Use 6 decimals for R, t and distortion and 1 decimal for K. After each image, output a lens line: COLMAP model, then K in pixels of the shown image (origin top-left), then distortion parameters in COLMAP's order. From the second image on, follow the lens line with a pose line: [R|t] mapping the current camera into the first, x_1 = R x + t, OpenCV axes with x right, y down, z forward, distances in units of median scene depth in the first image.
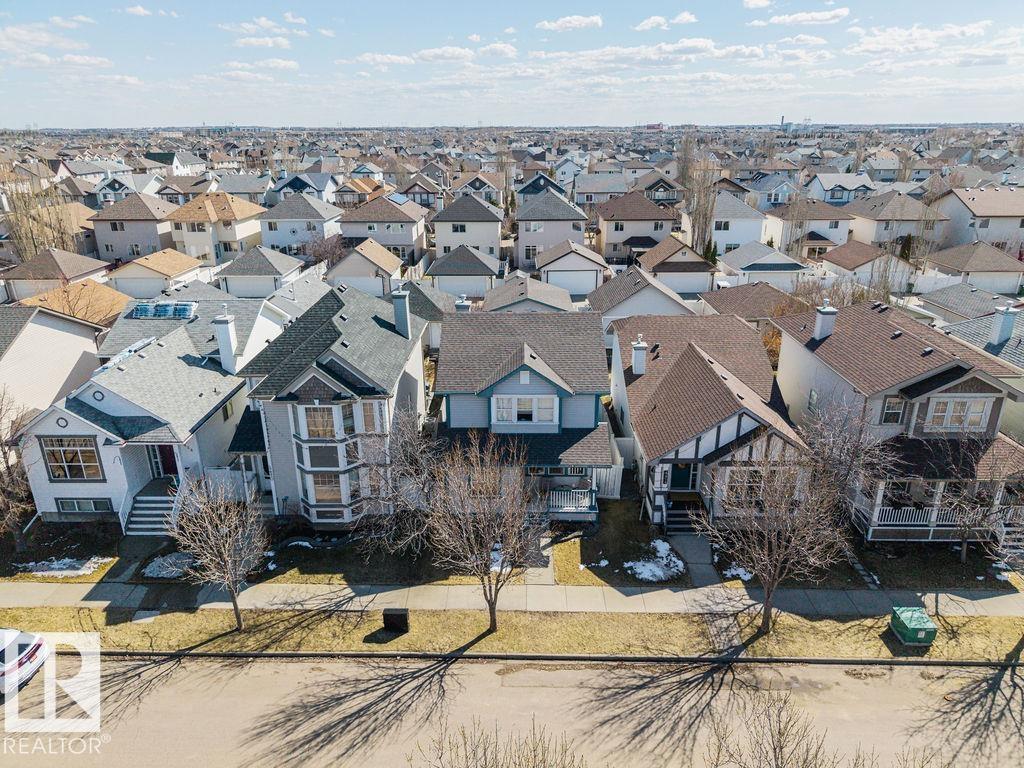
lens RADIAL K [[694.7, 0, 512.0], [0, 694.7, 384.0], [0, 0, 1]] dist [0.014629, -0.018088]
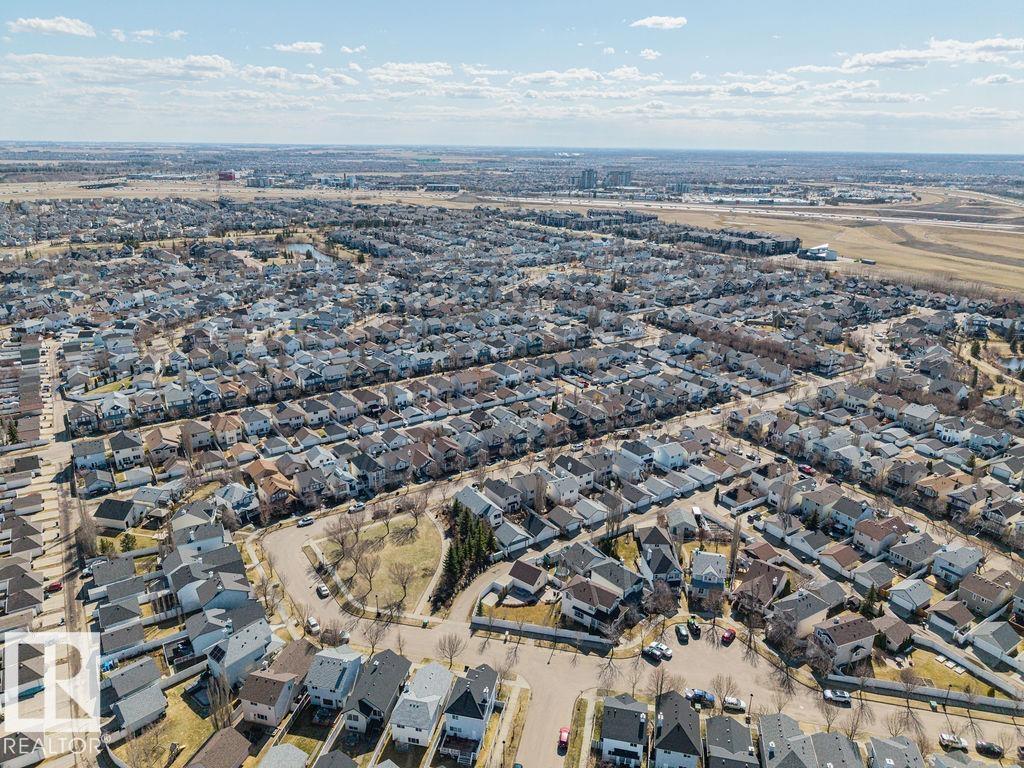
lens RADIAL K [[694.7, 0, 512.0], [0, 694.7, 384.0], [0, 0, 1]] dist [0.014629, -0.018088]
pose [[0.814269, -0.166773, 0.556015, -2.977992], [0.172851, 0.984051, 0.042023, -0.916231], [-0.554155, 0.061890, 0.830109, -5.823075]]
